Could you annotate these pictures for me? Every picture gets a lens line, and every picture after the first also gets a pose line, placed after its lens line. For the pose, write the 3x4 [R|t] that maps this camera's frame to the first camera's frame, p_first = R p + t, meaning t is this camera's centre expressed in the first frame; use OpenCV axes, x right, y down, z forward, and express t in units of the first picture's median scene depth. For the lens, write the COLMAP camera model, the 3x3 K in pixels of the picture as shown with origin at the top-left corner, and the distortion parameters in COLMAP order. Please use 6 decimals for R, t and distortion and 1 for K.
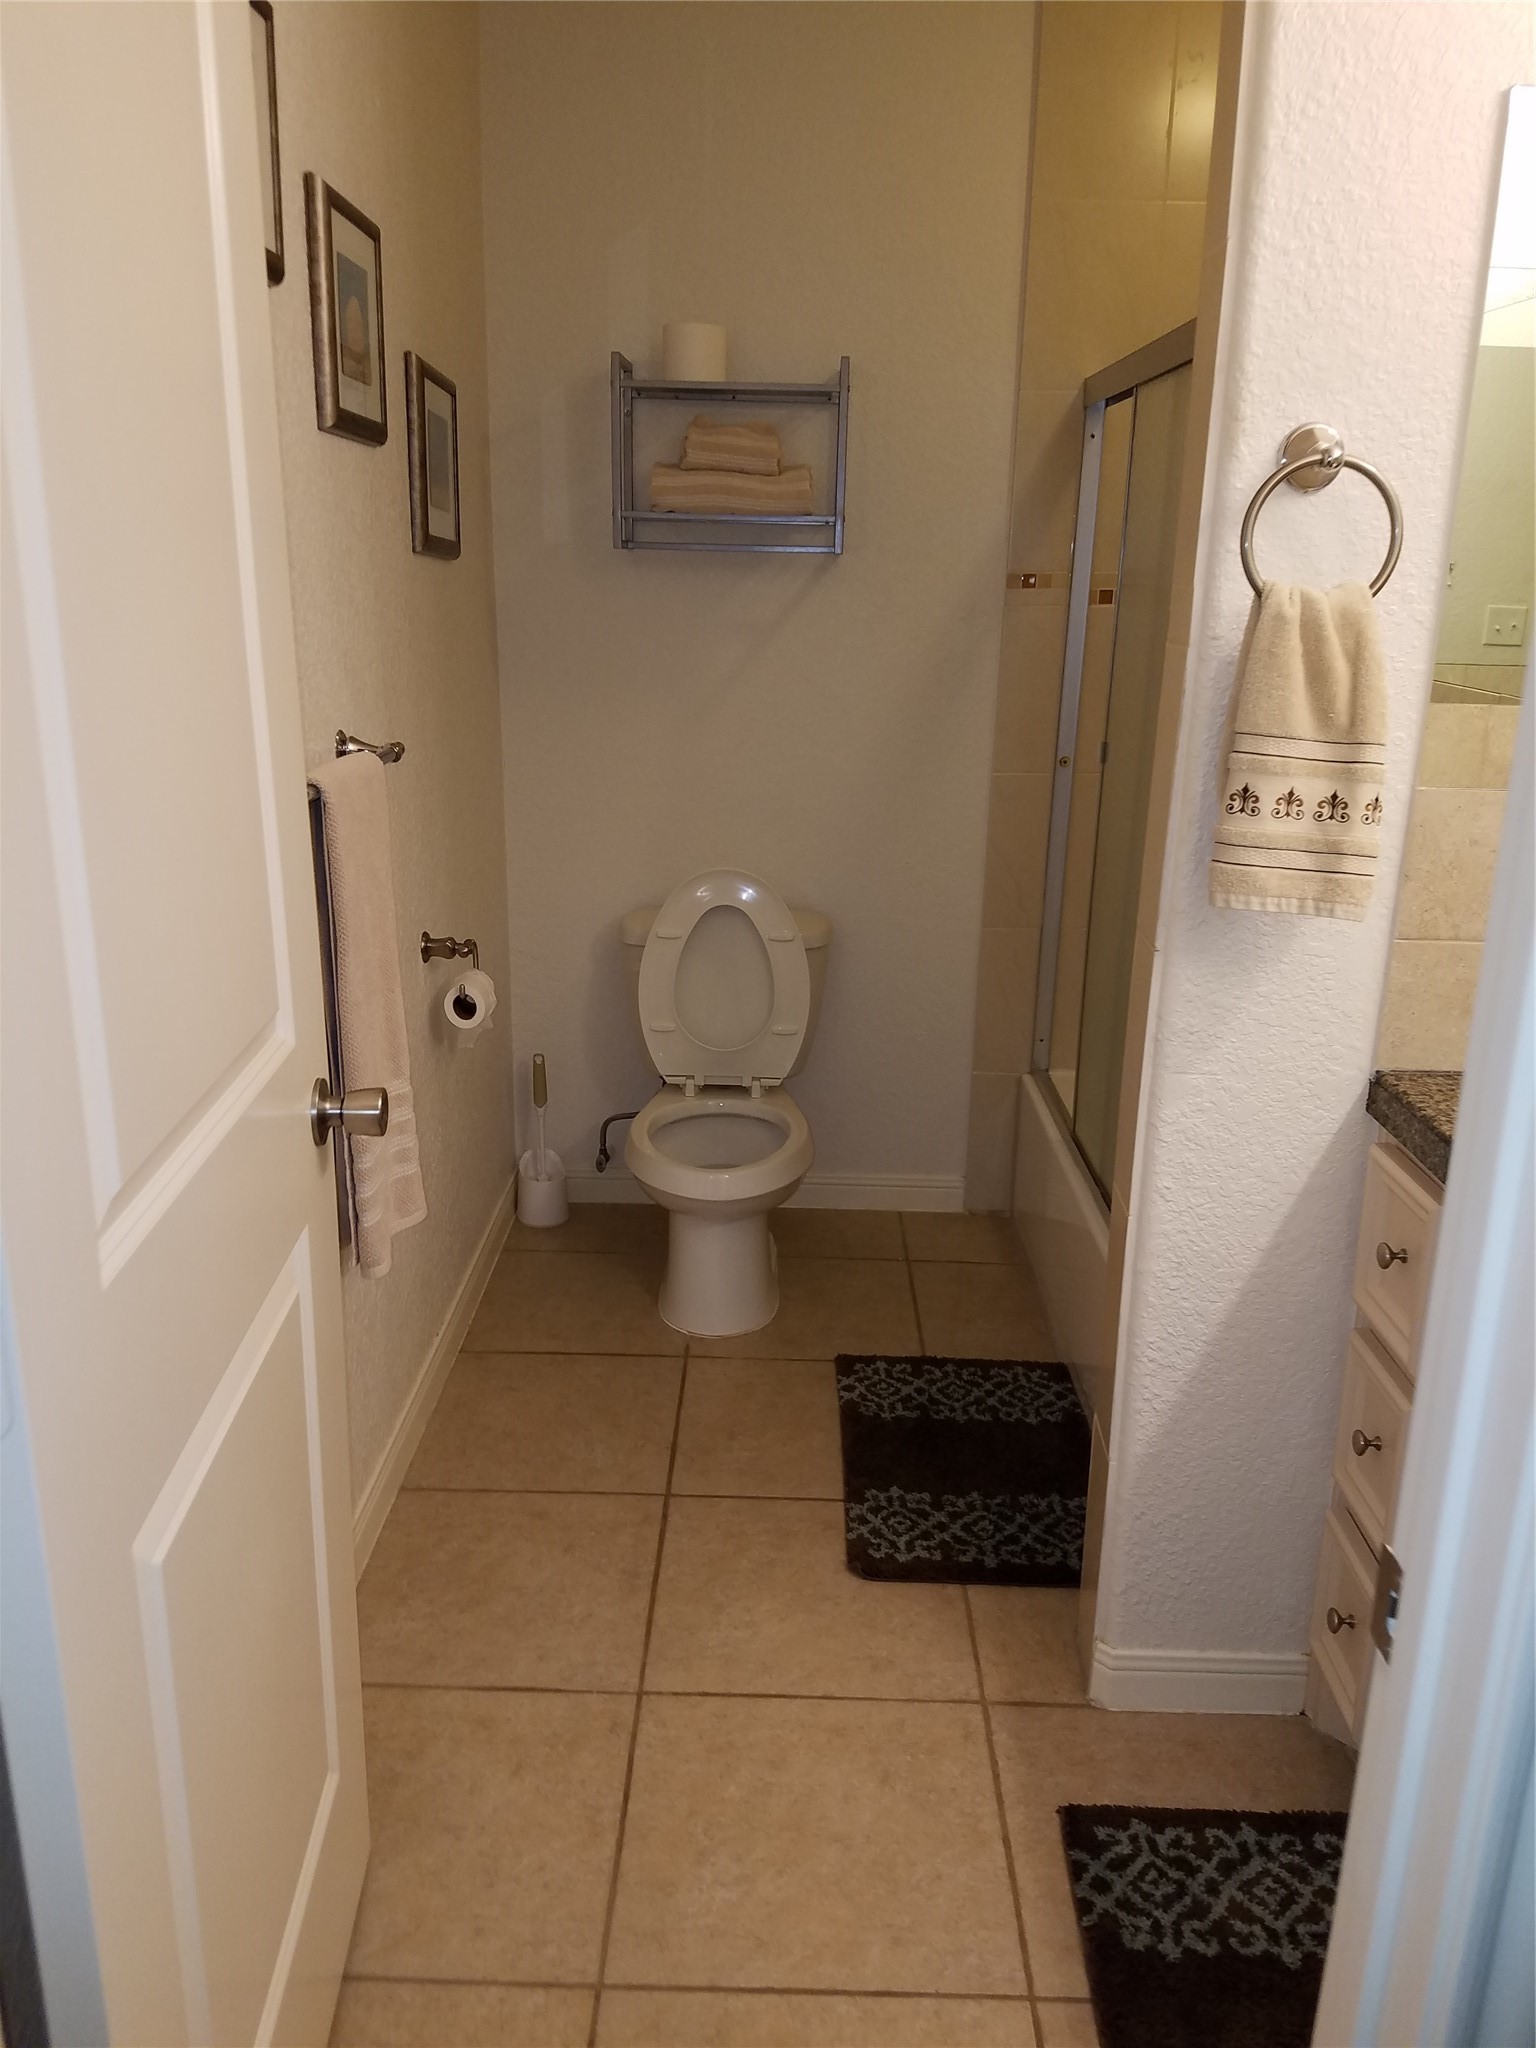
lens RADIAL K [[1668.5, 0, 766.9], [0, 1668.5, 1086.3], [0, 0, 1]] dist [0.080109, -0.032016]
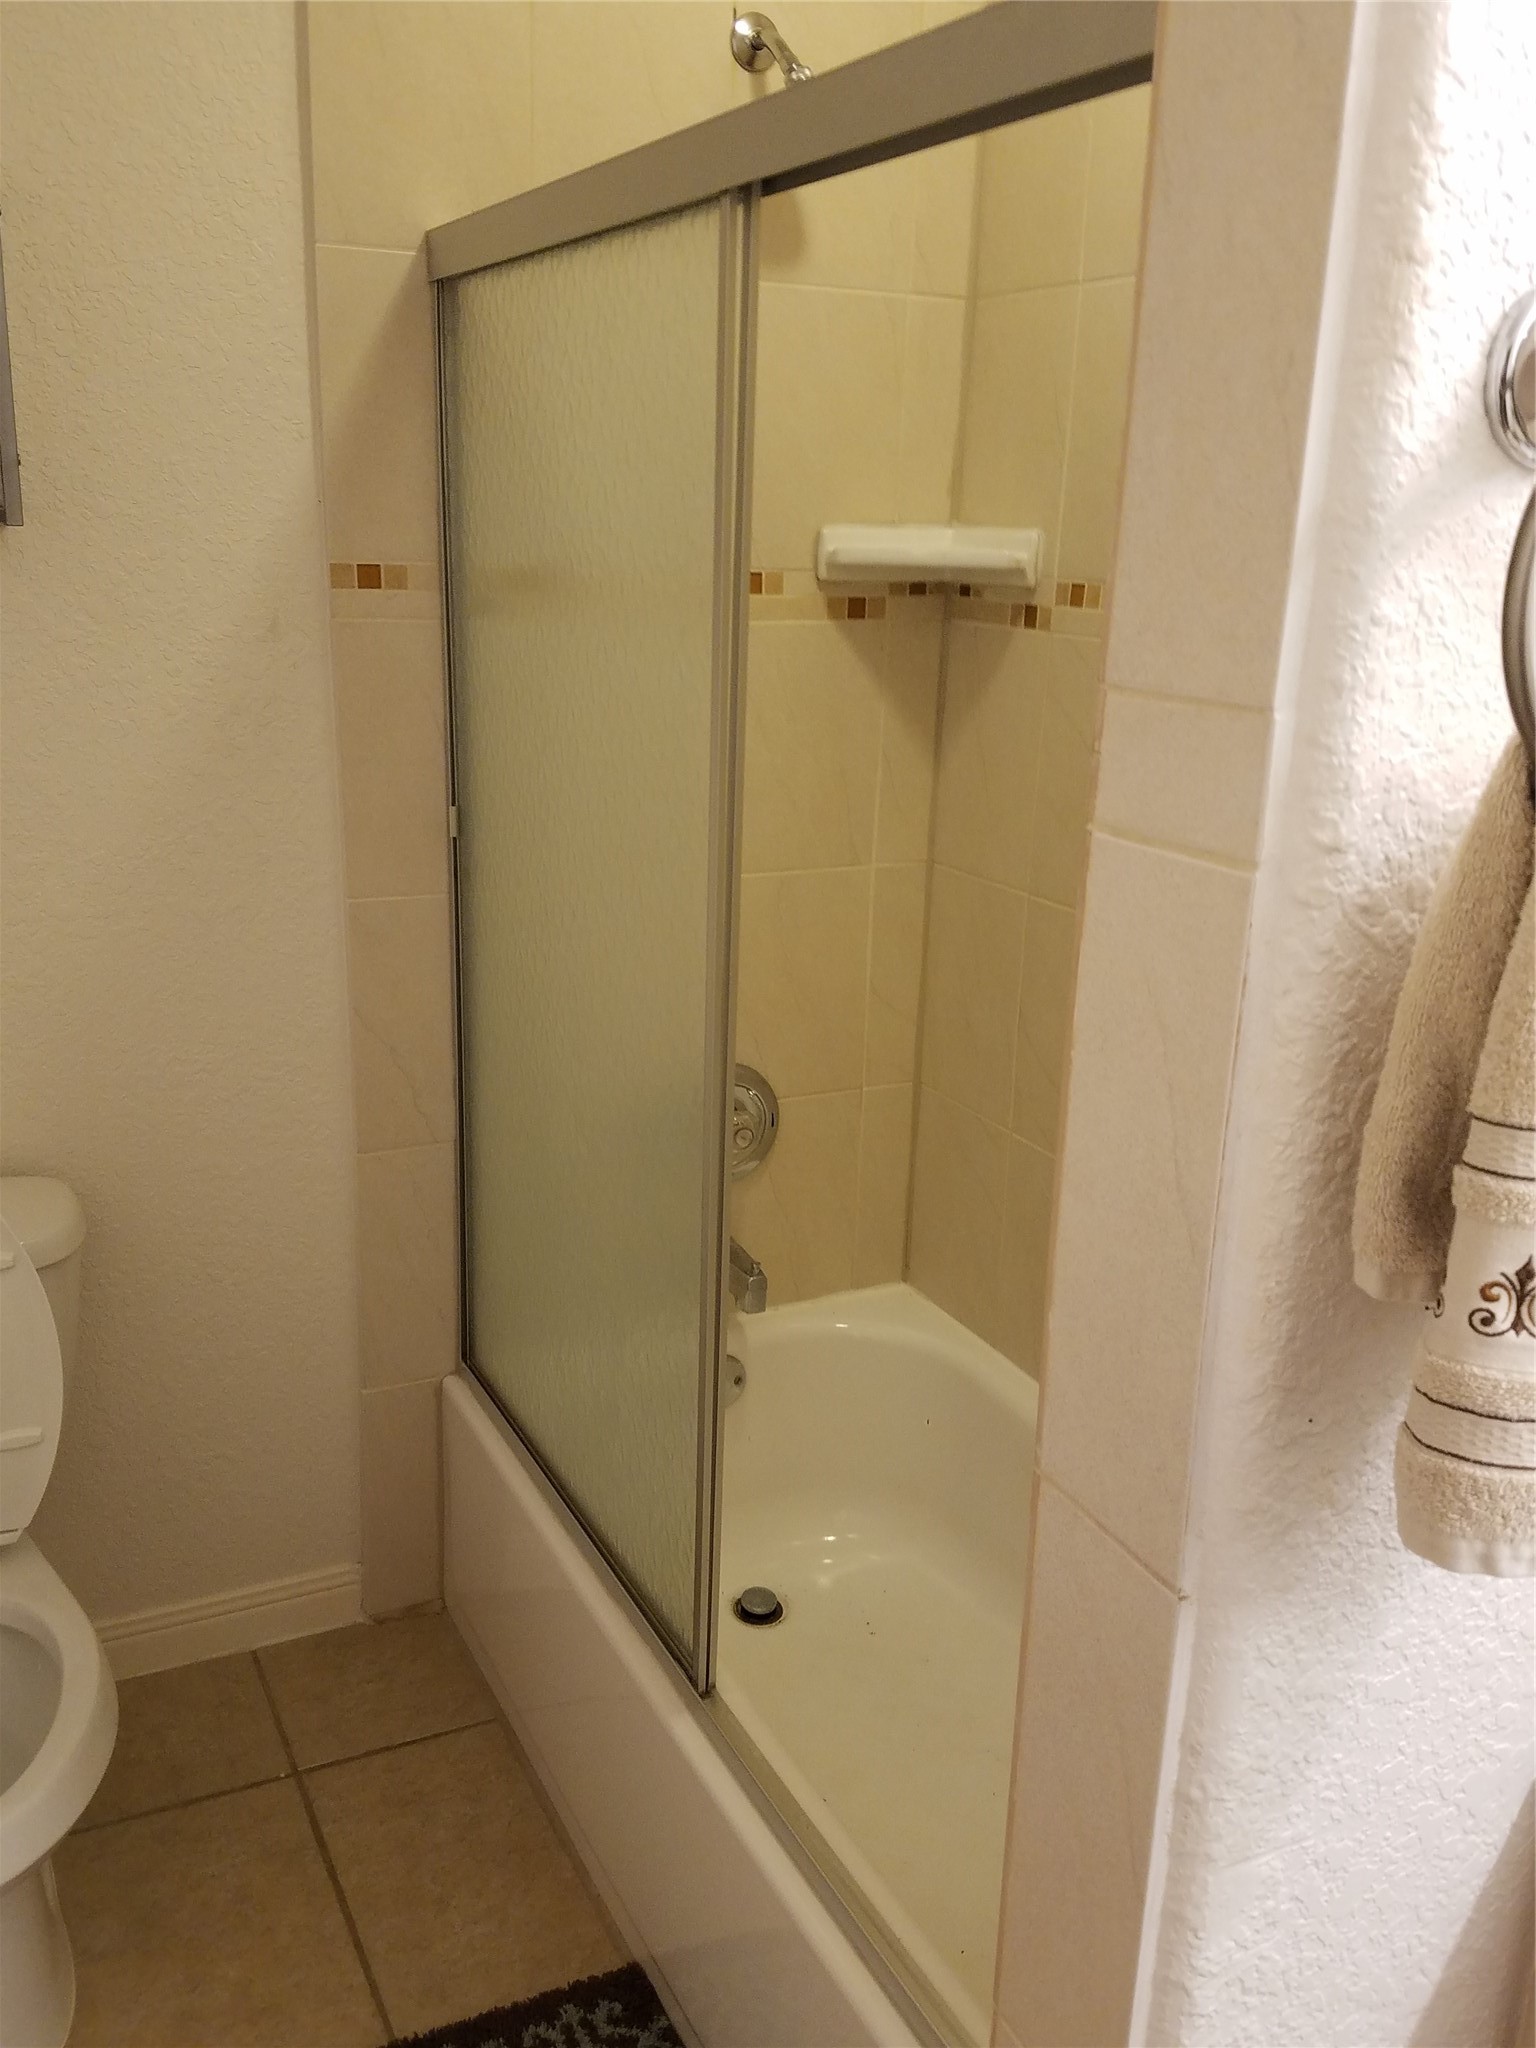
lens RADIAL K [[1772.4, 0, 806.6], [0, 1772.4, 1095.5], [0, 0, 1]] dist [0.196199, -0.300813]
pose [[0.883600, -0.120232, 0.452544, -0.028483], [0.114840, 0.992599, 0.039487, -0.245445], [-0.453942, 0.017079, 0.890868, 0.709335]]
